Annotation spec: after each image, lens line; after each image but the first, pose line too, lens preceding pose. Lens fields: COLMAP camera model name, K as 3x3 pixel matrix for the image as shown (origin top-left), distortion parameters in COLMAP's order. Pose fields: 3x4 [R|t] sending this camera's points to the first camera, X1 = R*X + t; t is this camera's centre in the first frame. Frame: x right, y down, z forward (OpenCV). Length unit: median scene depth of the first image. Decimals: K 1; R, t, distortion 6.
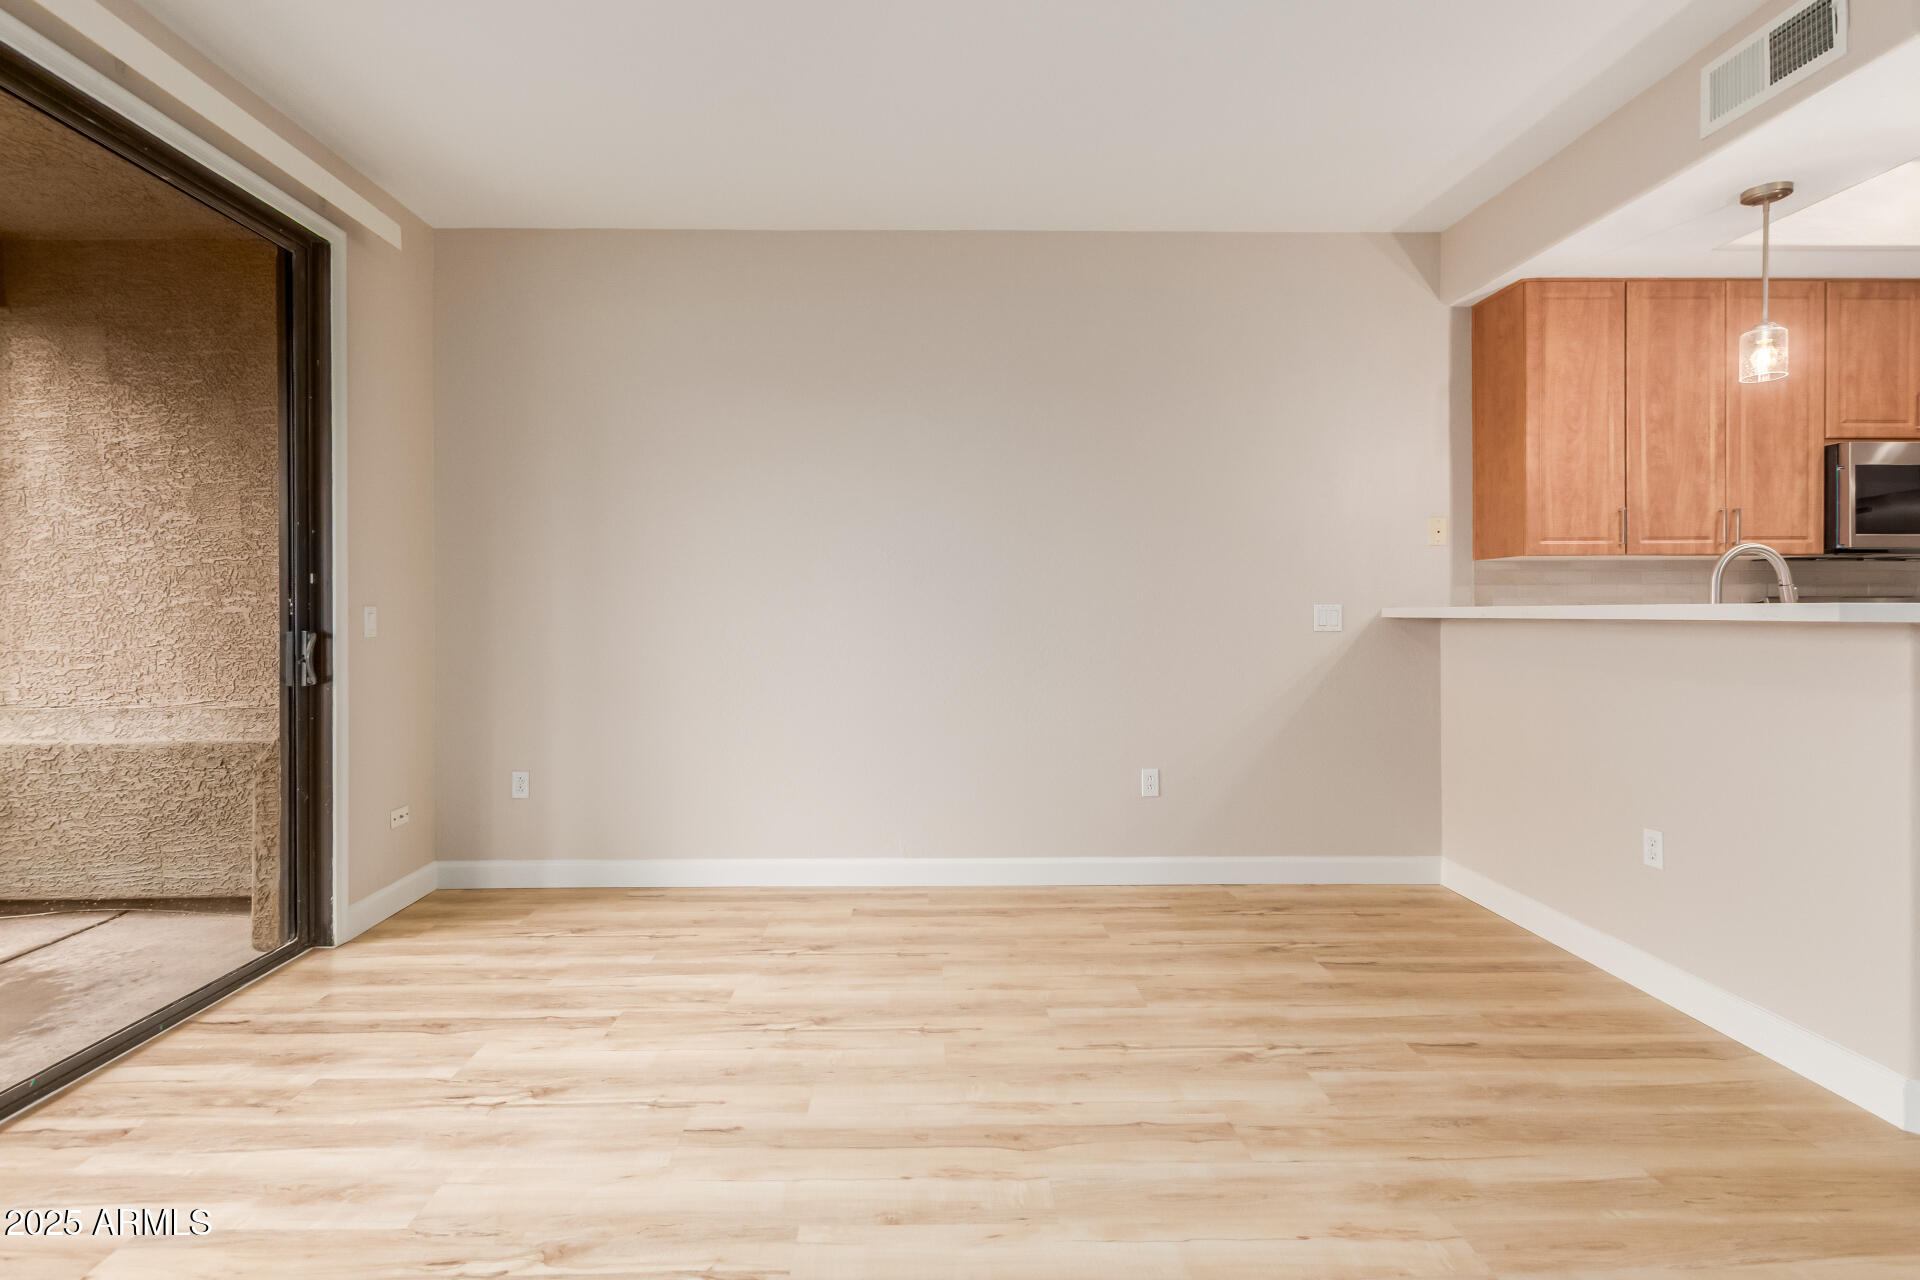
lens RADIAL K [[895.6, 0, 925.1], [0, 895.6, 619.1], [0, 0, 1]] dist [0.009150, -0.004142]
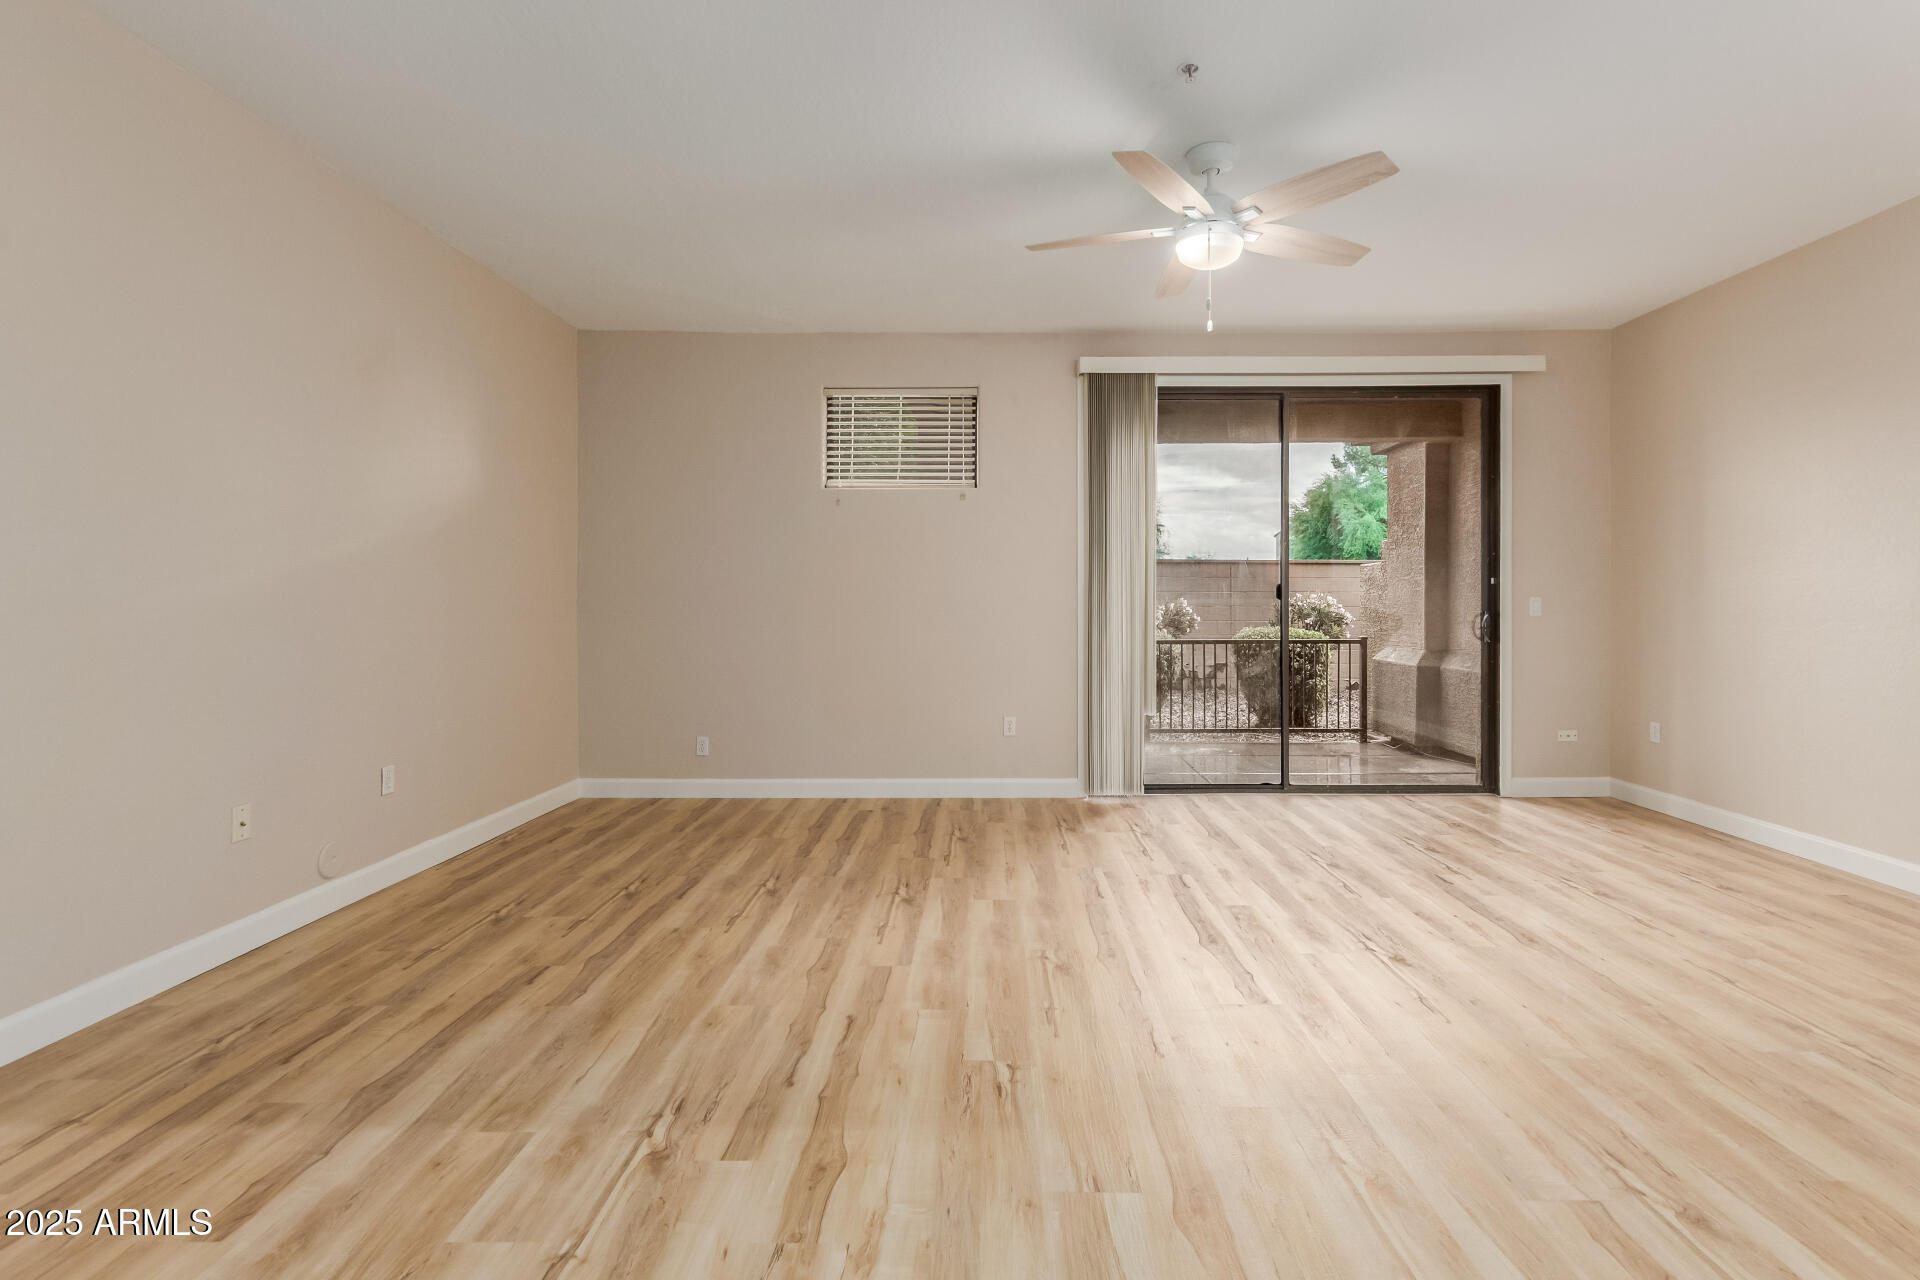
lens RADIAL K [[895.6, 0, 1007.5], [0, 895.6, 591.1], [0, 0, 1]] dist [0.009150, -0.004142]
pose [[0.009274, -0.007383, -0.999930, 0.934002], [-0.009165, 0.999930, -0.007468, -0.003145], [0.999915, 0.009234, 0.009206, 0.042894]]
